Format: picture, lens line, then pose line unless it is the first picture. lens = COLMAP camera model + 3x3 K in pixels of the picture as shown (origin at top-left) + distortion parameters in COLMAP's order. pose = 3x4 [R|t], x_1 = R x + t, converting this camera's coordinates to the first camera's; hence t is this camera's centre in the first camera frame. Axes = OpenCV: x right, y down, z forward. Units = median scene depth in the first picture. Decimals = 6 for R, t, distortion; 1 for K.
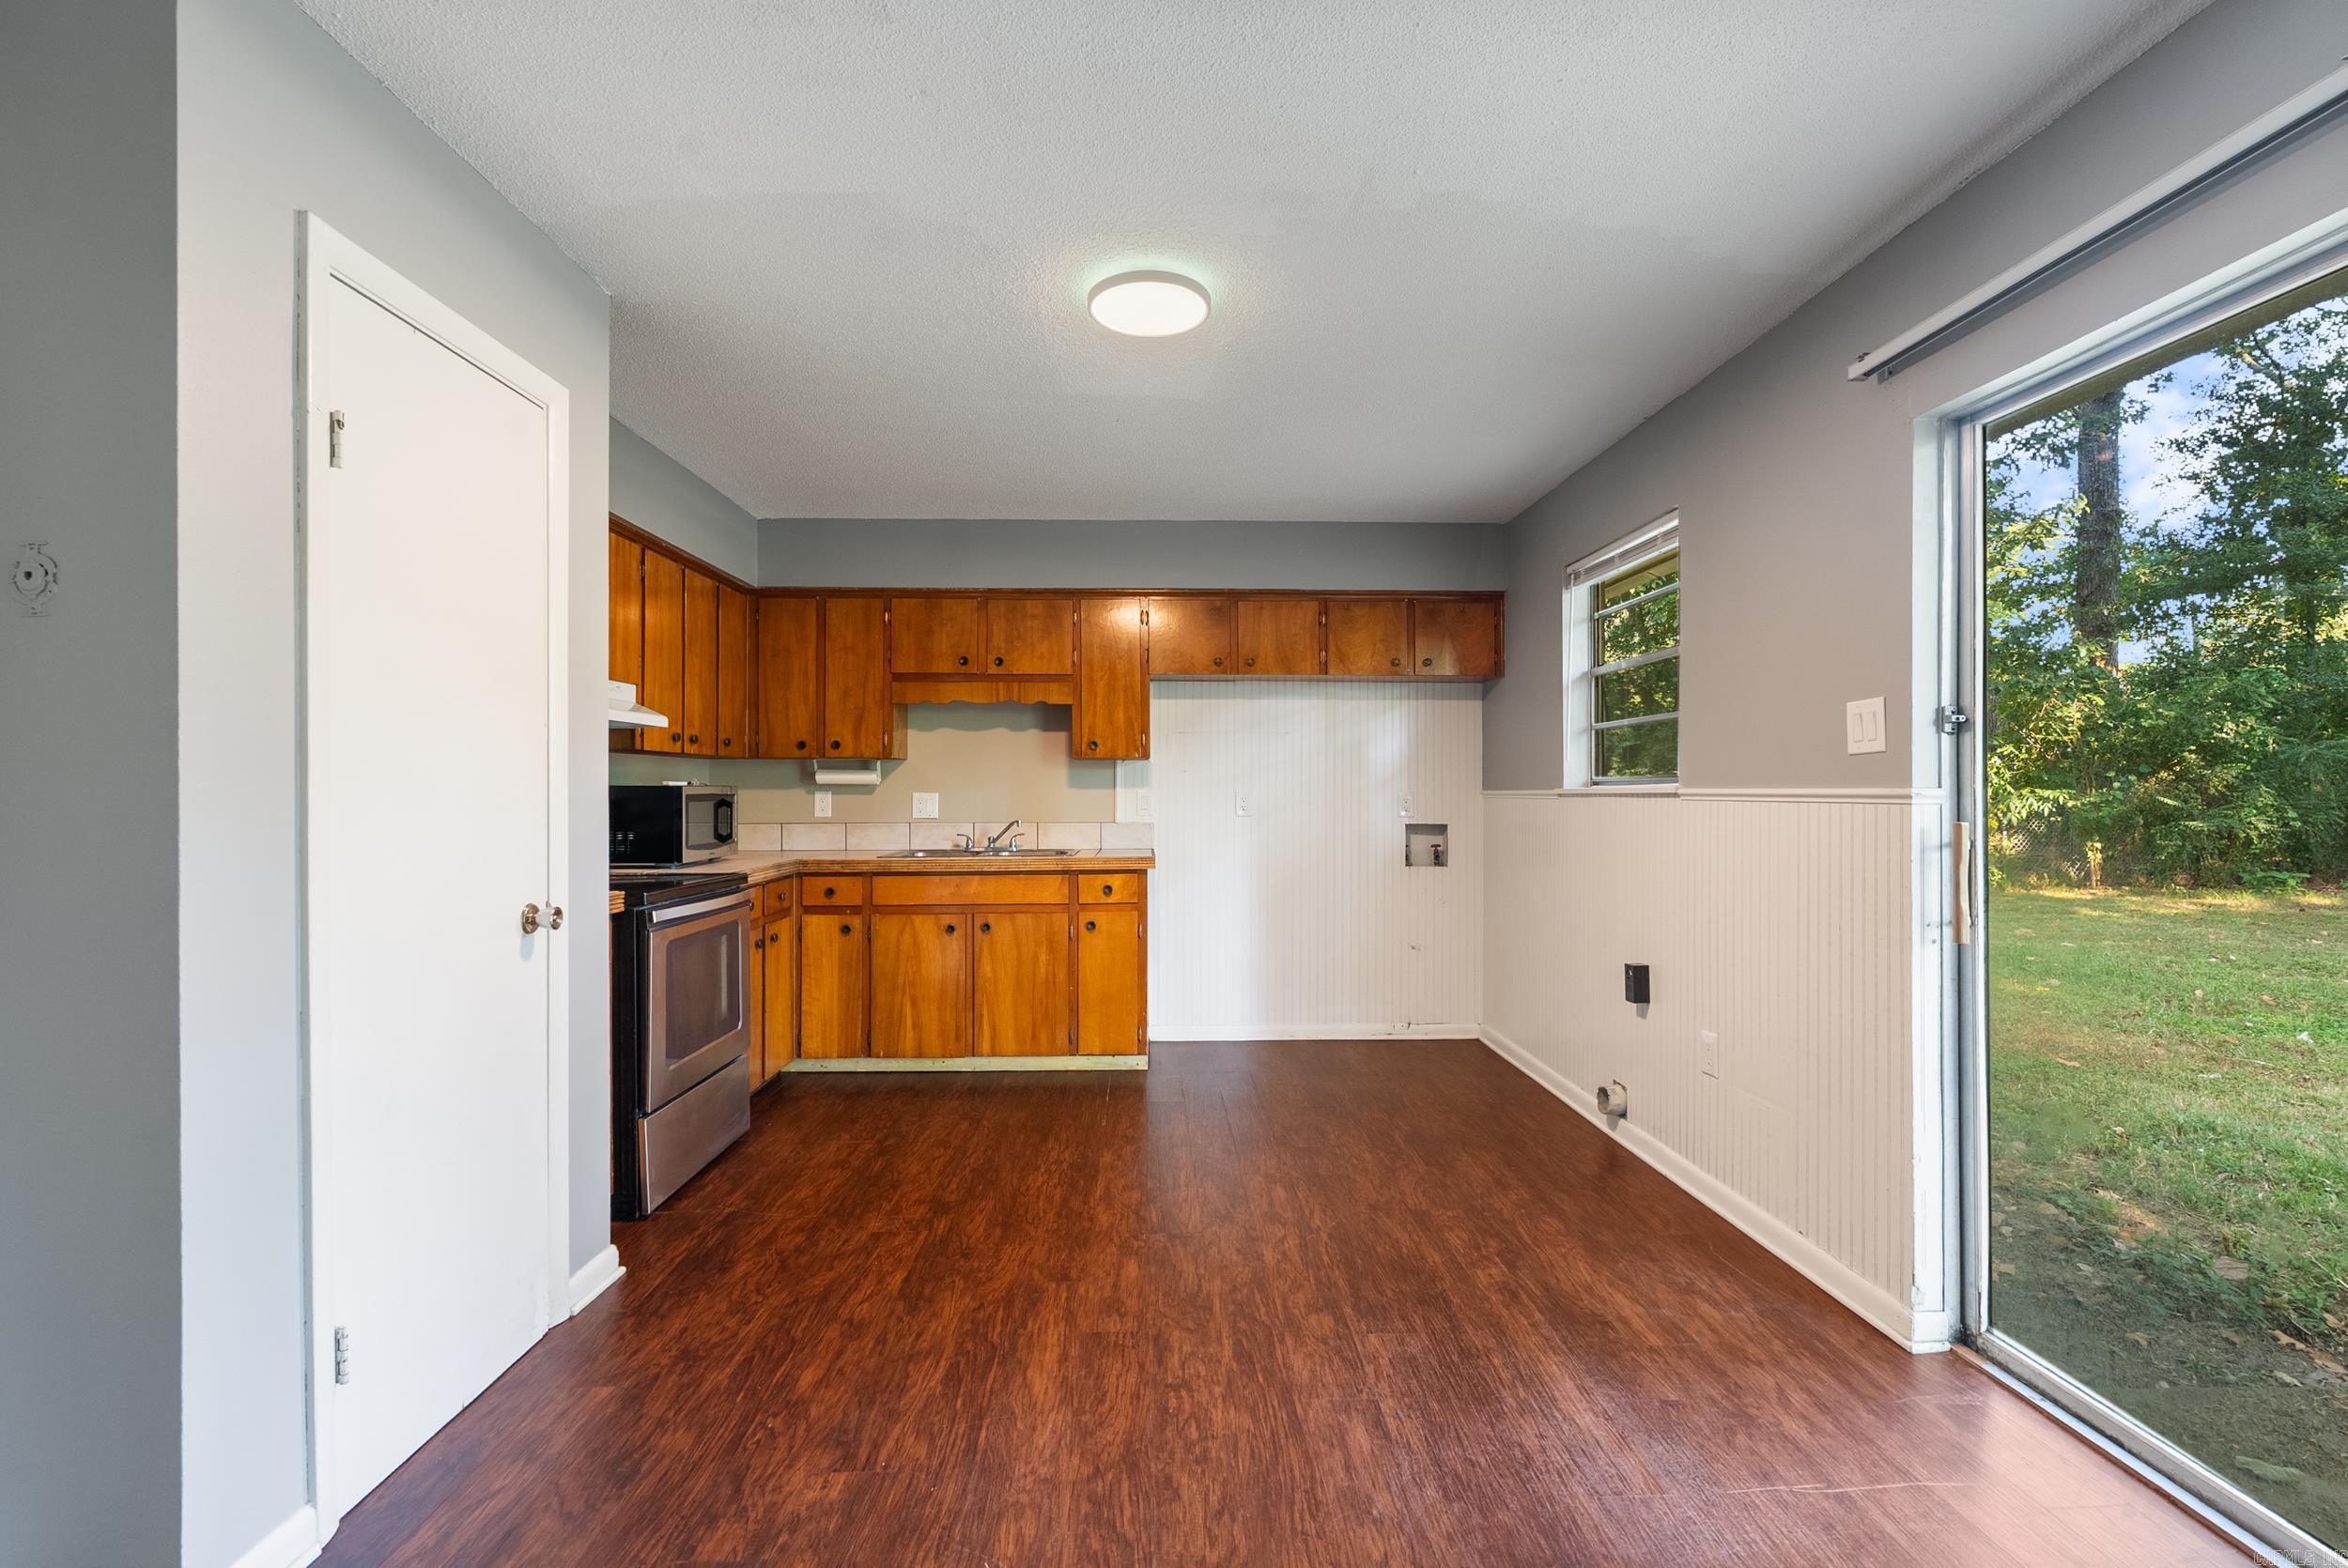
lens RADIAL K [[1044.3, 0, 1174.0], [0, 1044.3, 784.0], [0, 0, 1]] dist [-0.006458, 0.000676]
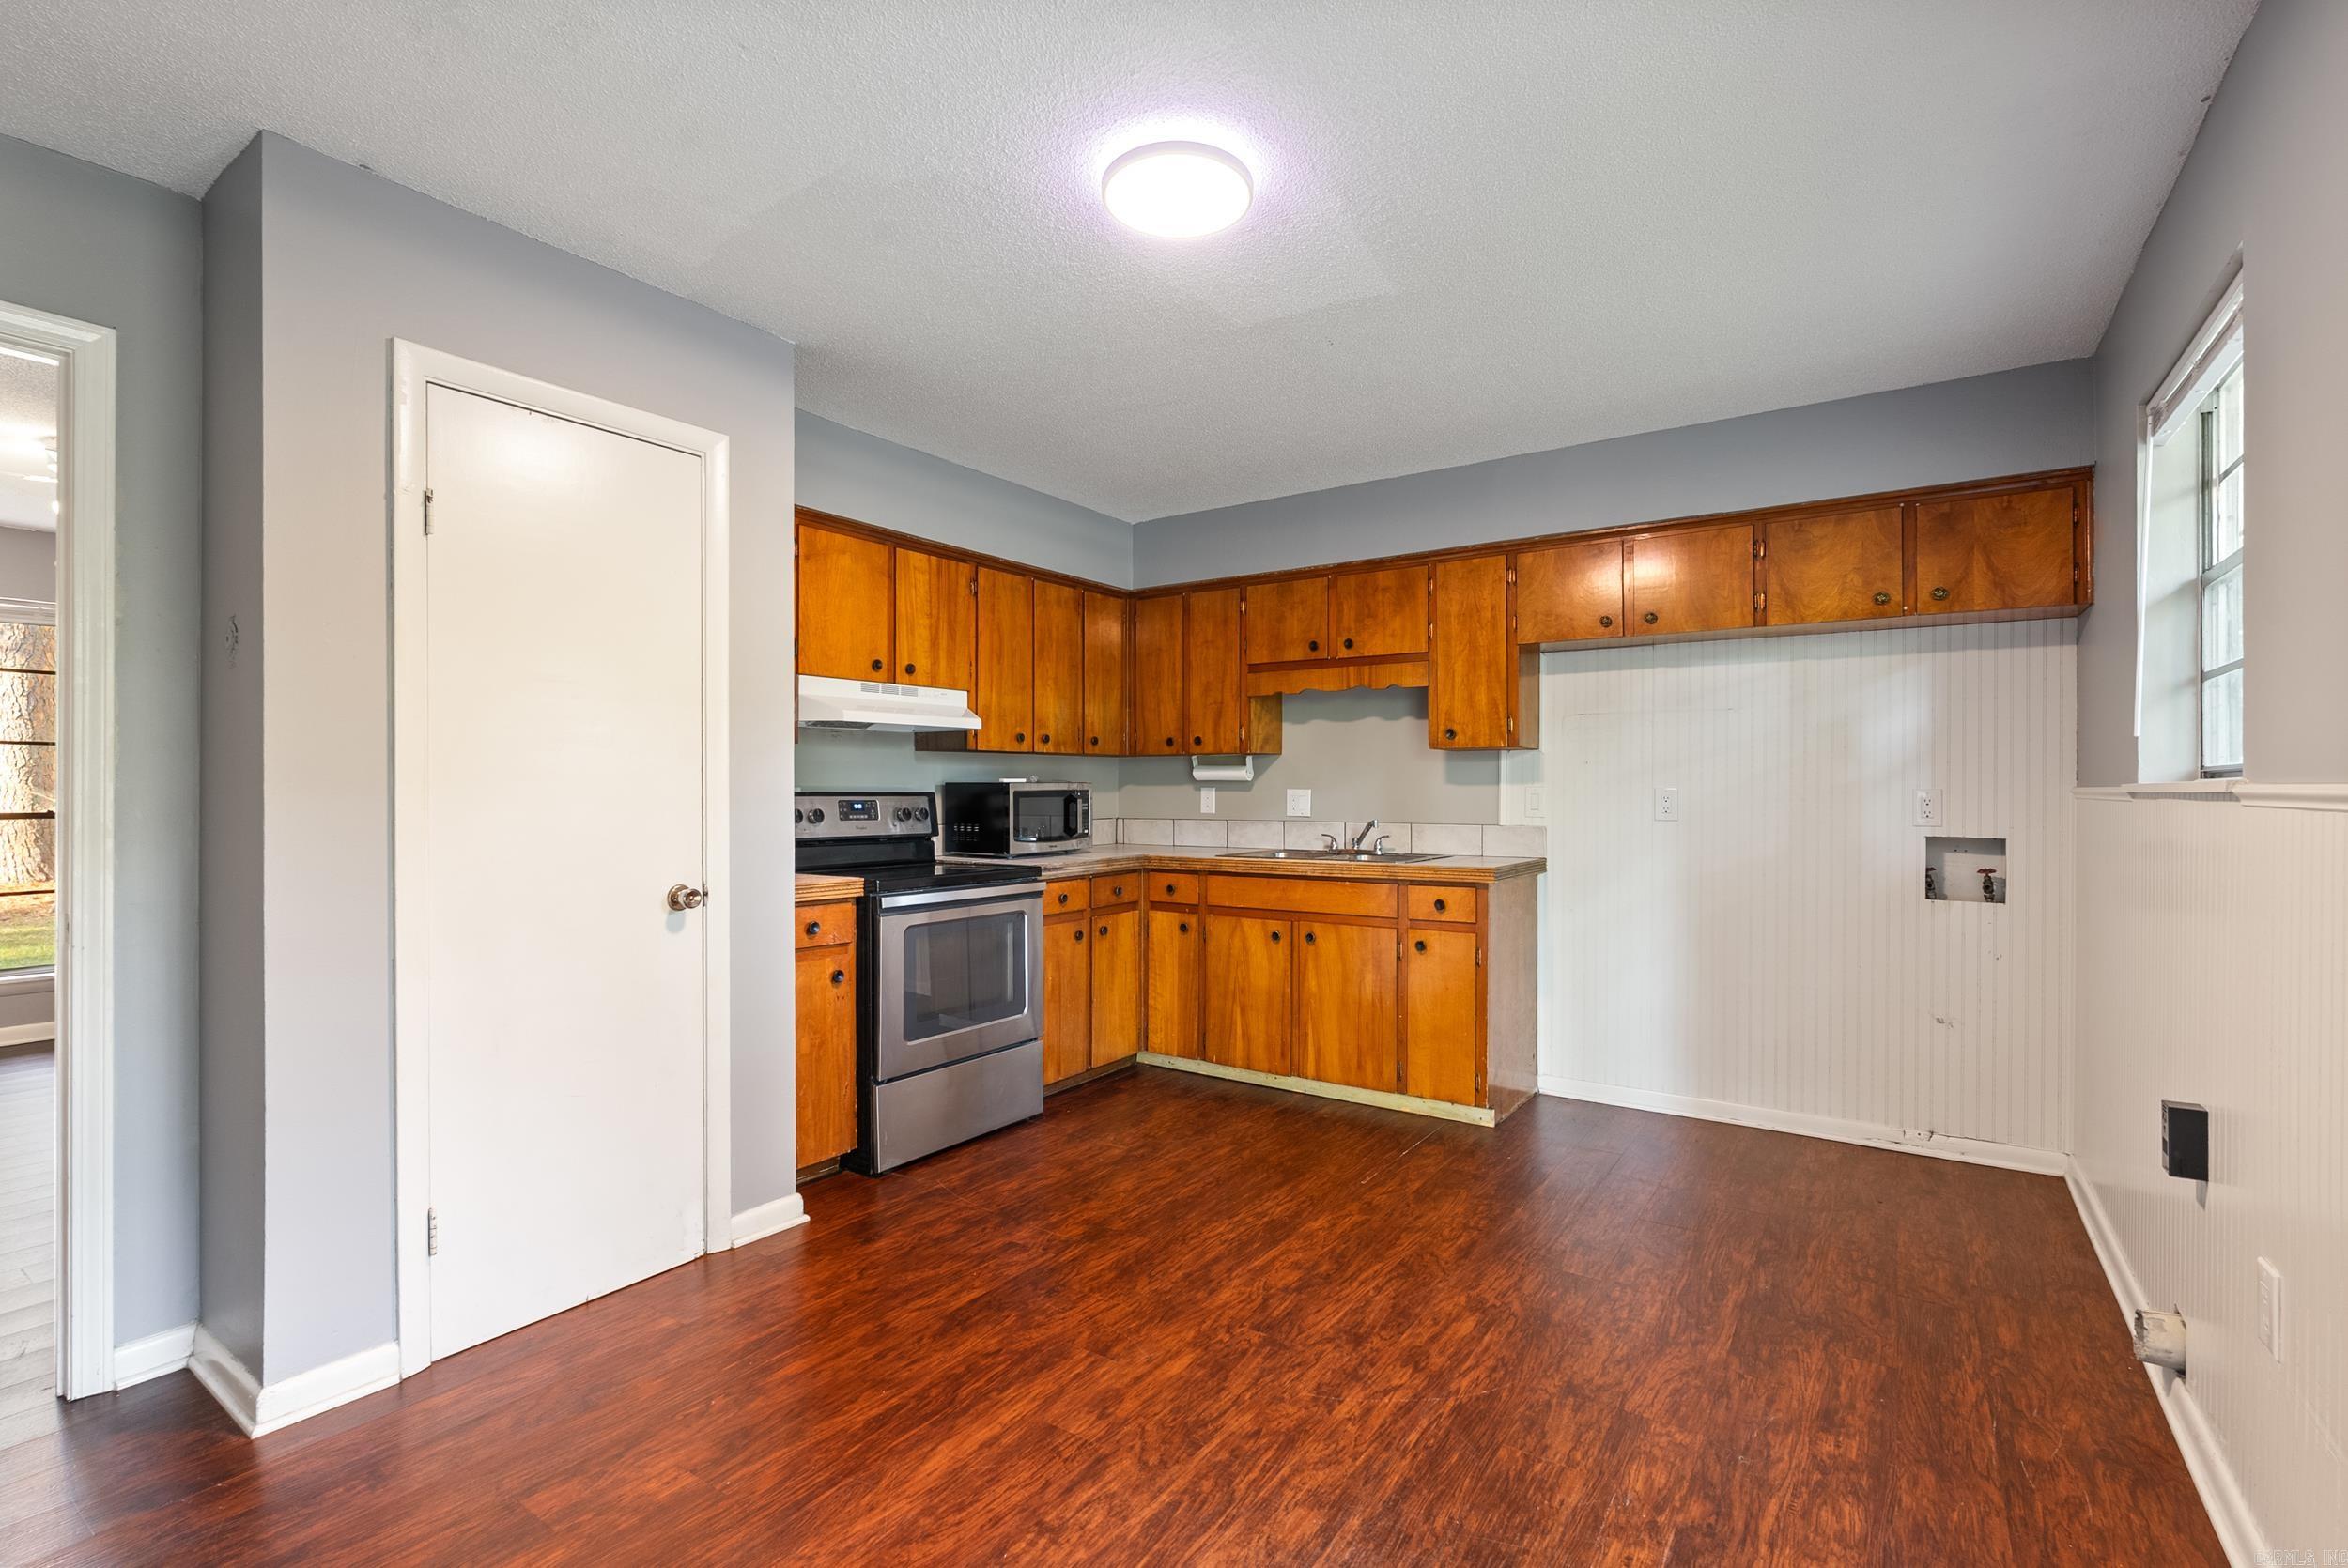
lens RADIAL K [[1052.2, 0, 1176.1], [0, 1052.2, 785.4], [0, 0, 1]] dist [-0.004508, 0.000061]
pose [[0.808674, -0.000834, -0.588257, 0.333544], [0.004010, 0.999984, 0.004095, 0.000902], [0.588244, -0.005670, 0.808664, 0.242323]]
